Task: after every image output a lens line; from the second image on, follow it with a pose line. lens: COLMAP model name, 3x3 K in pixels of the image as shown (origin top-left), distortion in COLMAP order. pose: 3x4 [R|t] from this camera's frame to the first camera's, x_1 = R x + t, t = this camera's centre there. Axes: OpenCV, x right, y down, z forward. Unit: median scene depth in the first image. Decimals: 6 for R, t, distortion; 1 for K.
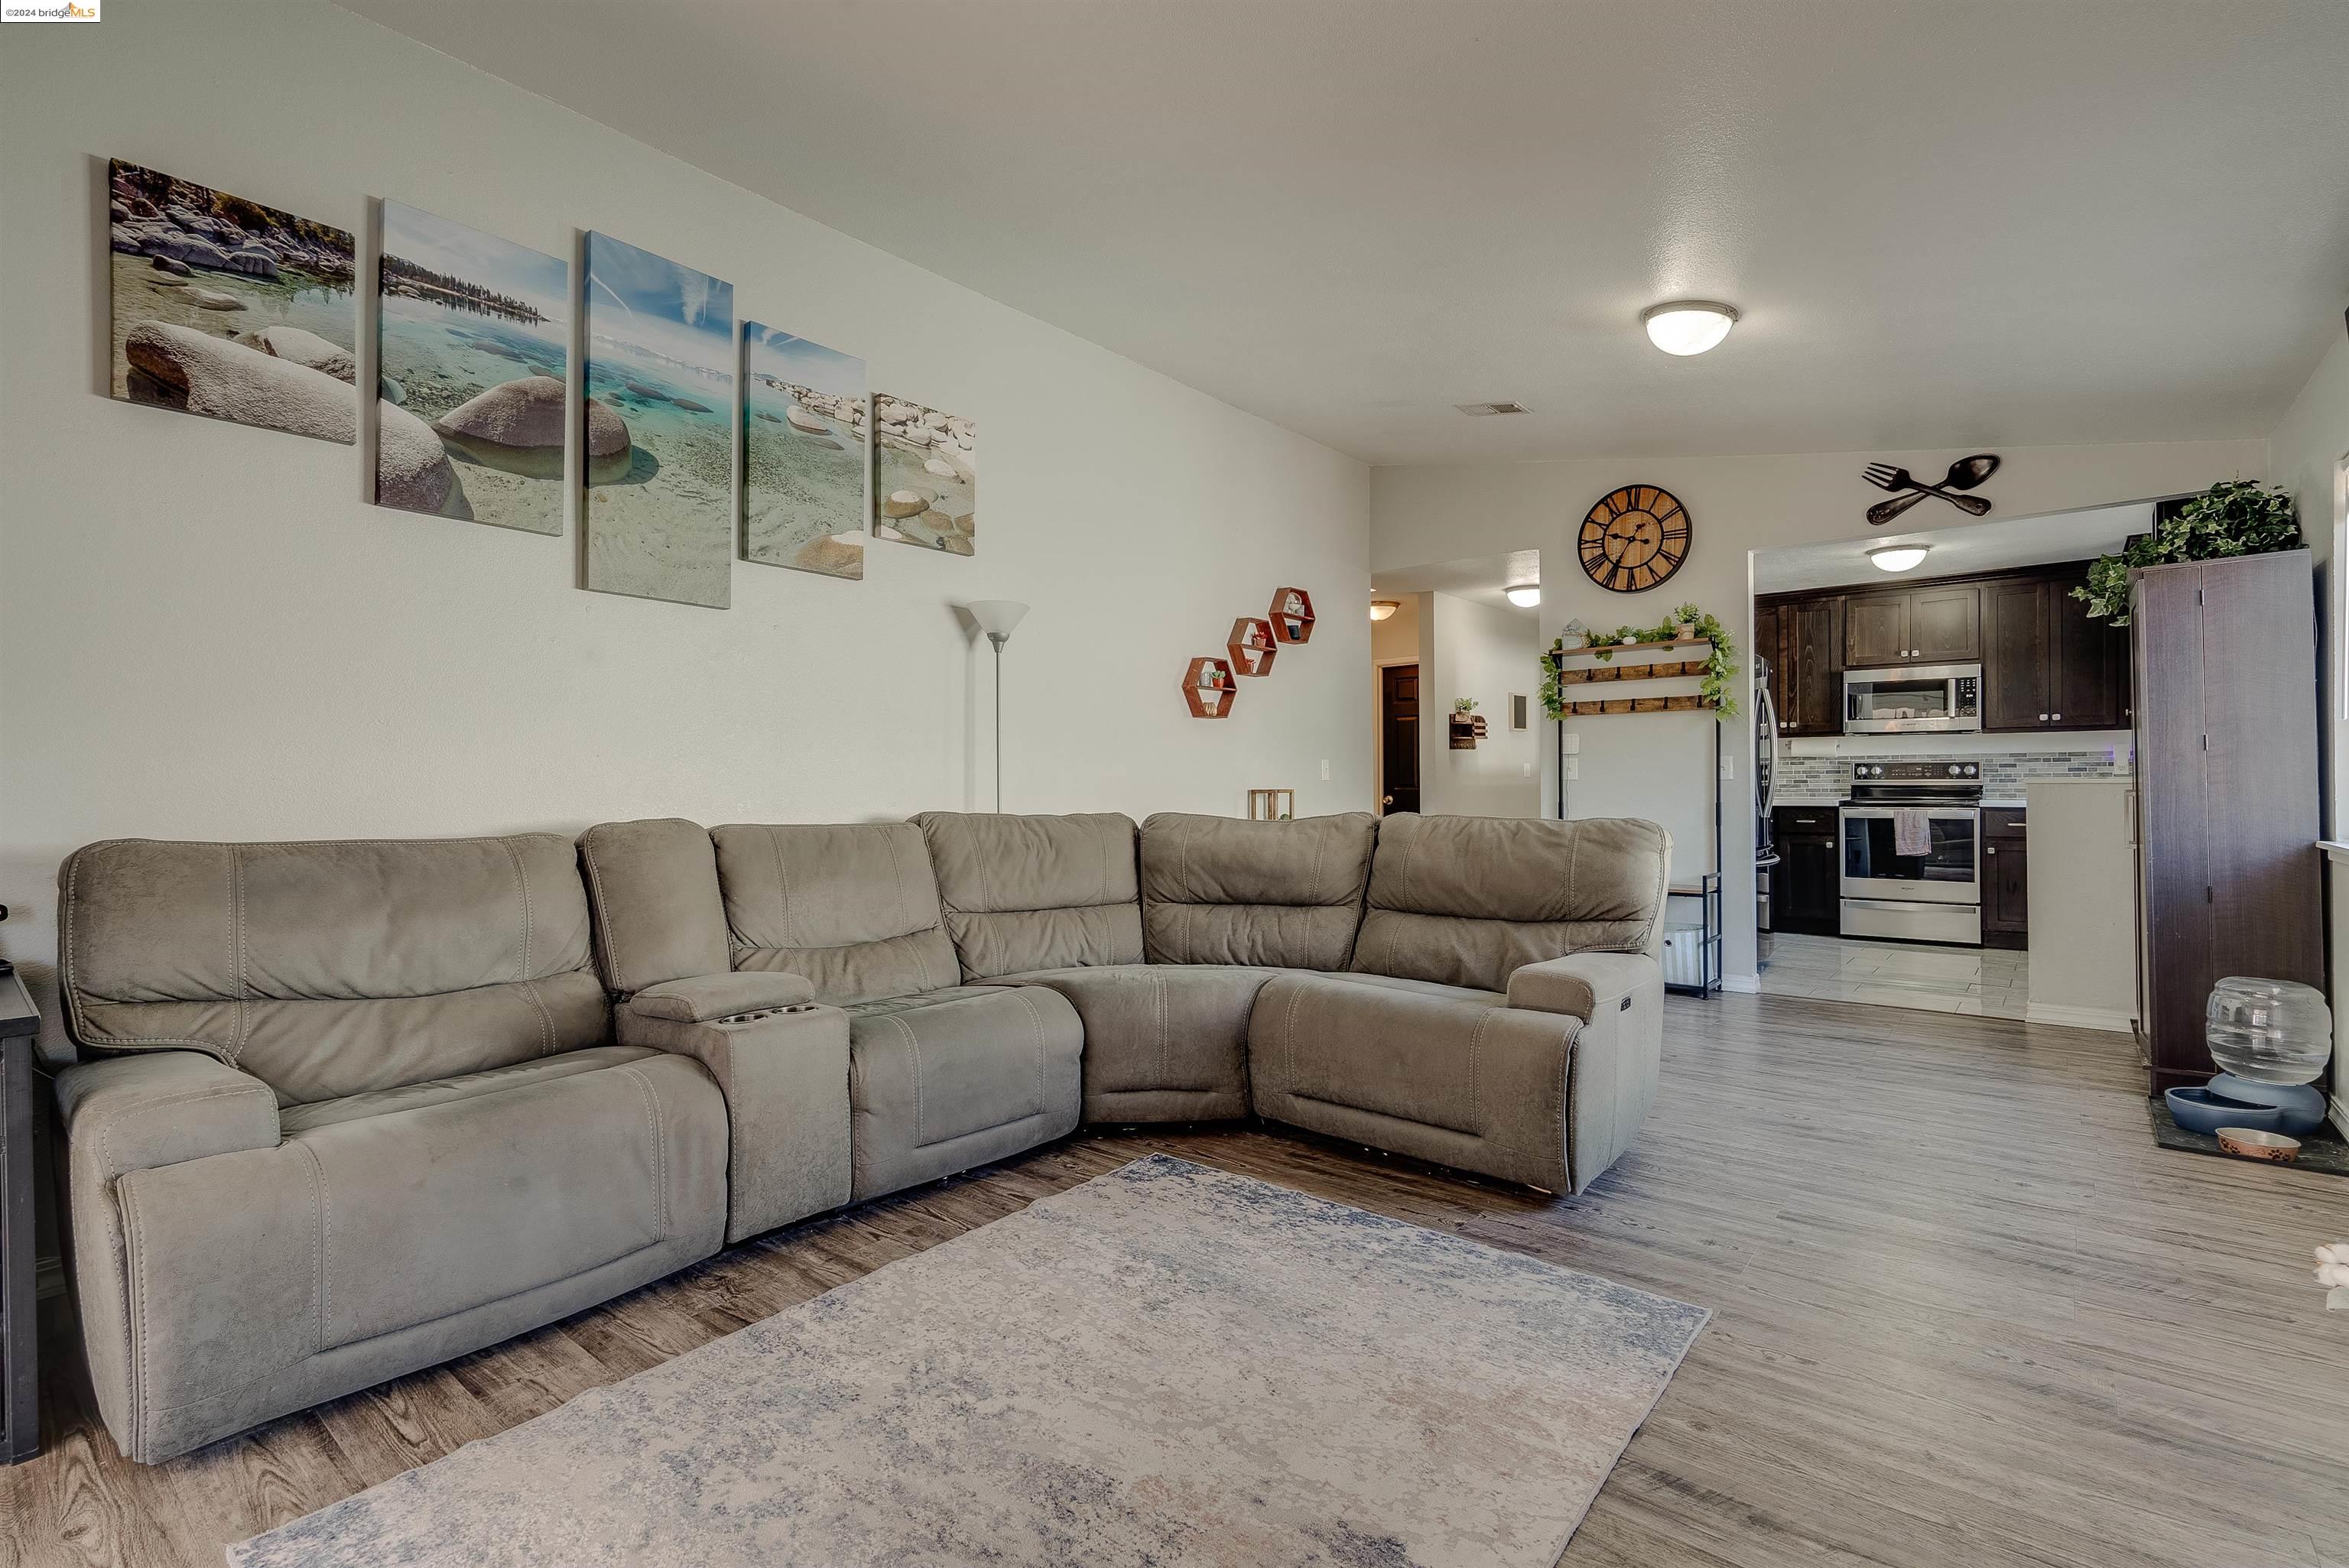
lens RADIAL K [[1068.8, 0, 1167.8], [0, 1068.8, 780.6], [0, 0, 1]] dist [-0.003099, 0.001485]
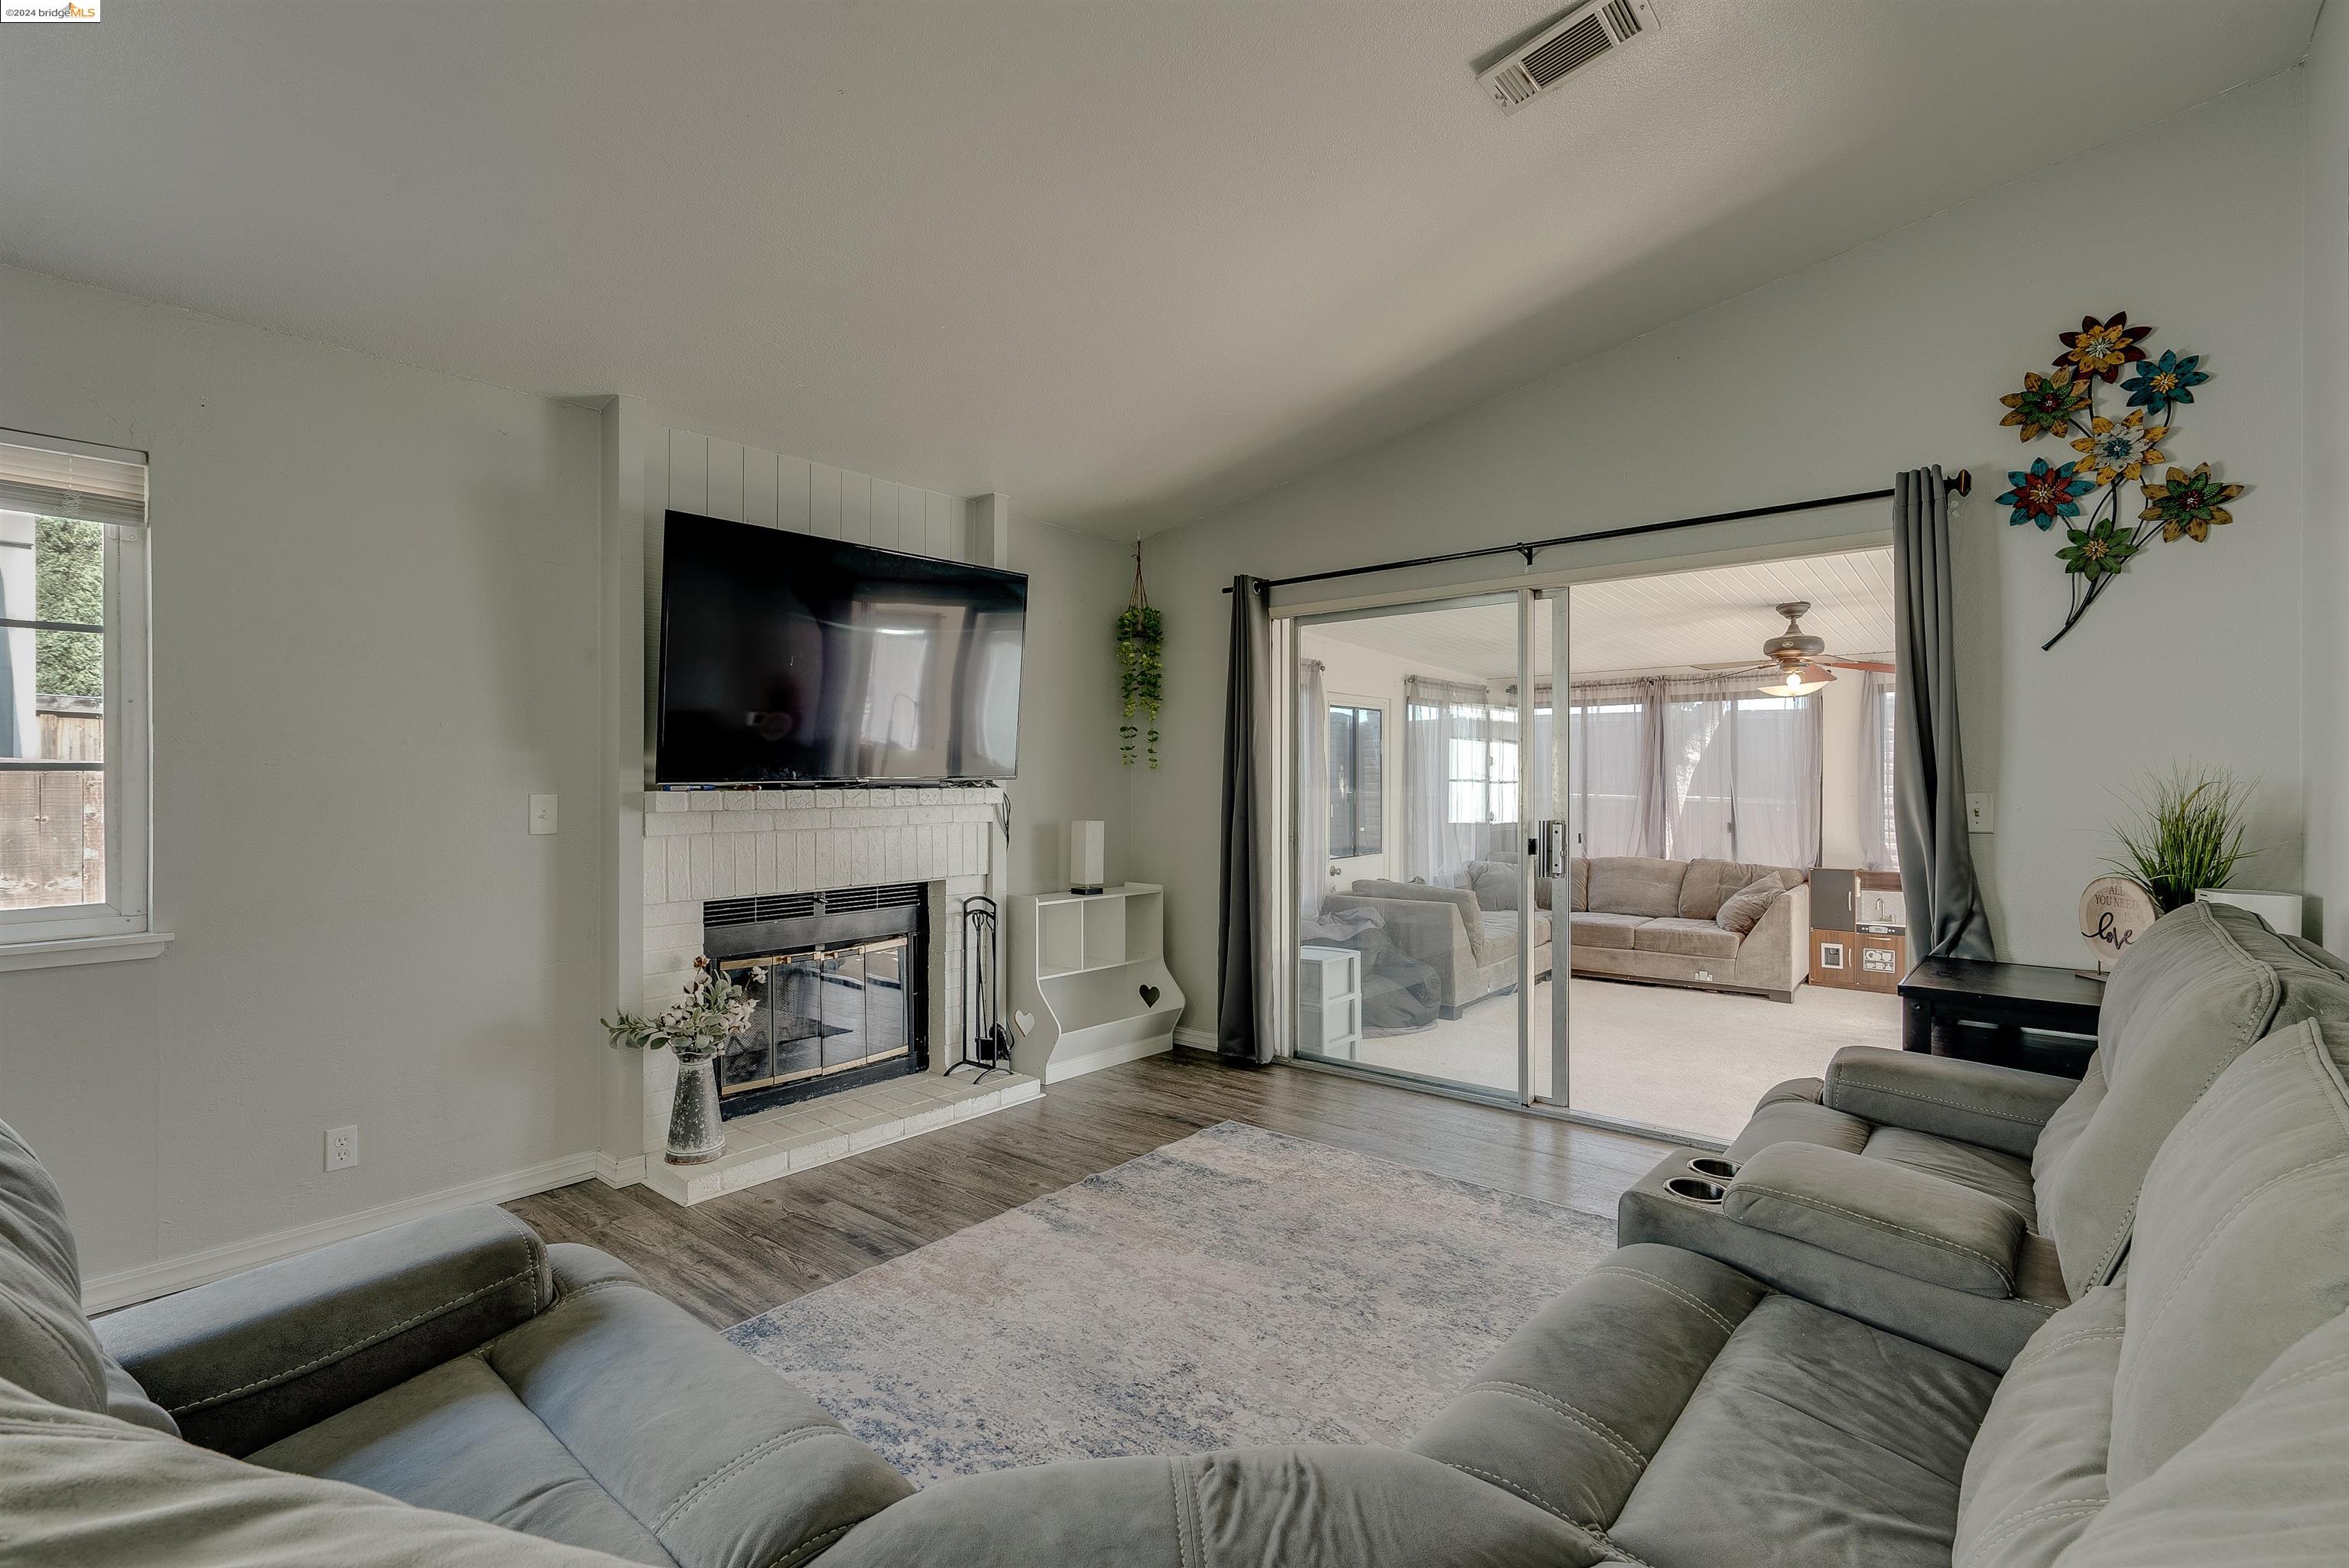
lens RADIAL K [[1068.8, 0, 1168.3], [0, 1068.8, 781.1], [0, 0, 1]] dist [-0.003099, 0.001485]
pose [[-0.999953, 0.007907, 0.005640, -0.004524], [0.007934, 0.999957, 0.004728, -0.043921], [-0.005602, 0.004773, -0.999973, 1.228348]]
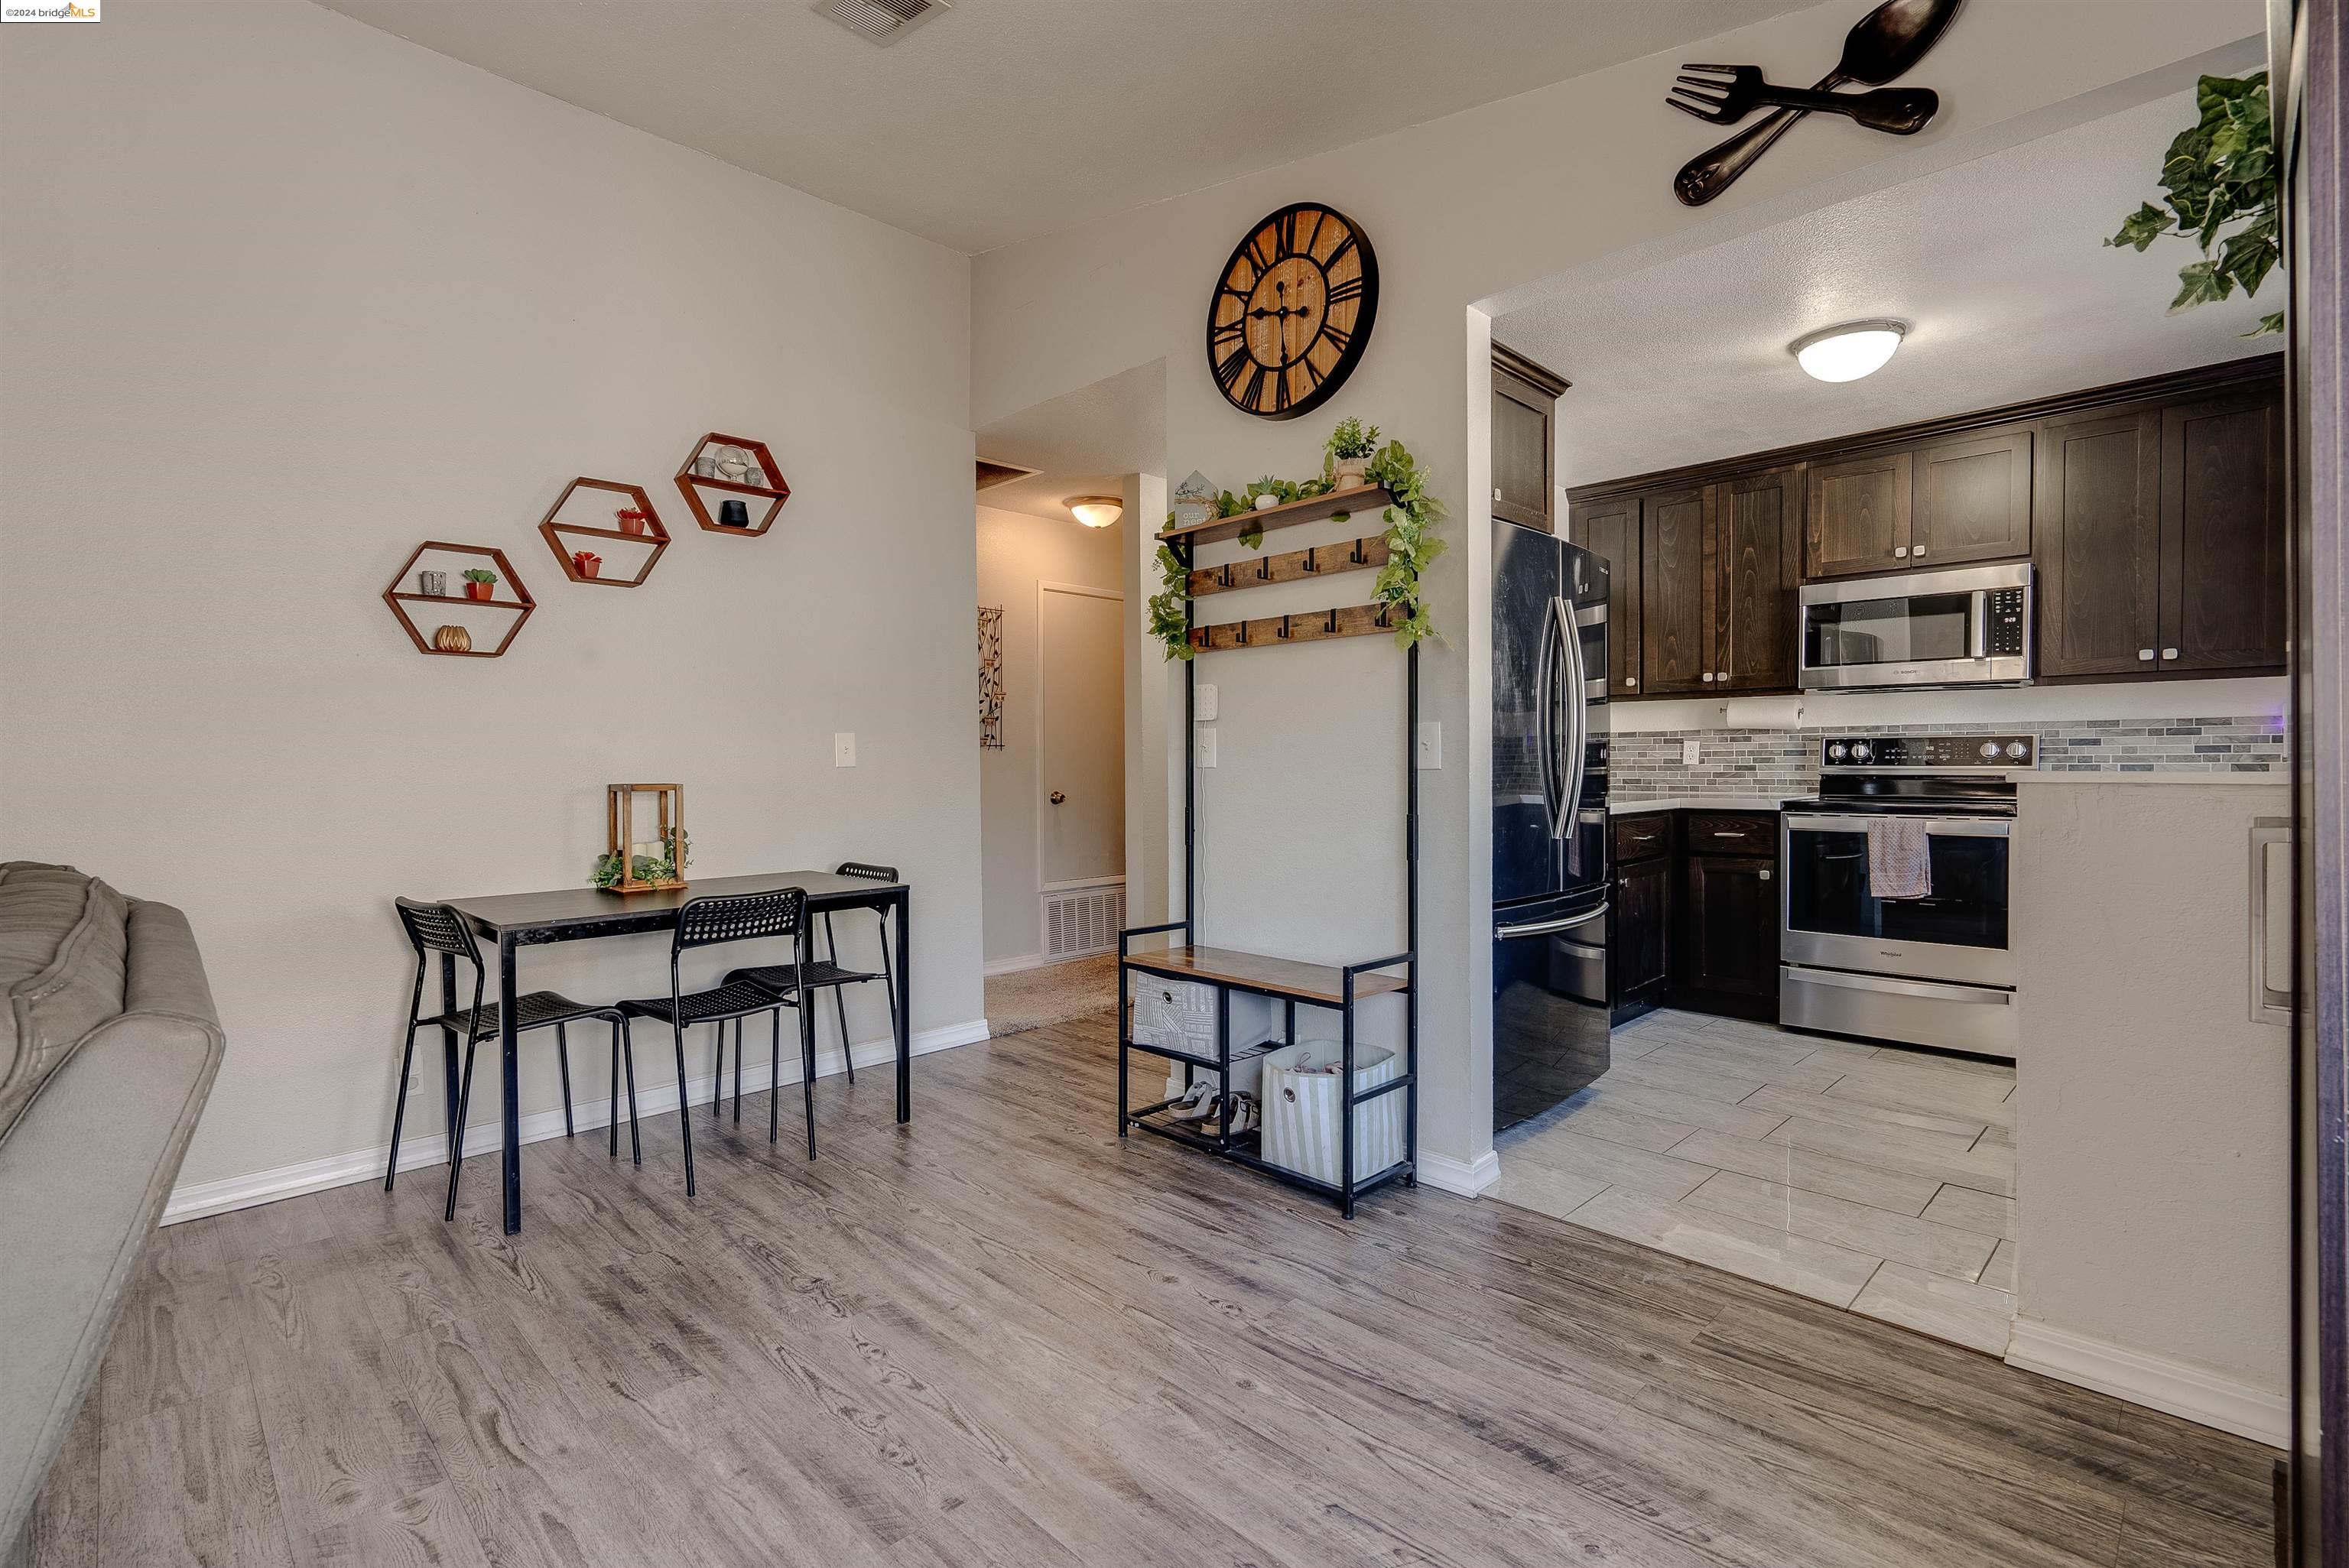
lens RADIAL K [[1068.8, 0, 1170.4], [0, 1068.8, 780.6], [0, 0, 1]] dist [-0.003099, 0.001485]
pose [[0.995501, 0.002715, -0.094710, 0.672846], [-0.000916, 0.999819, 0.019025, -0.007404], [0.094745, -0.018853, 0.995323, 0.727813]]
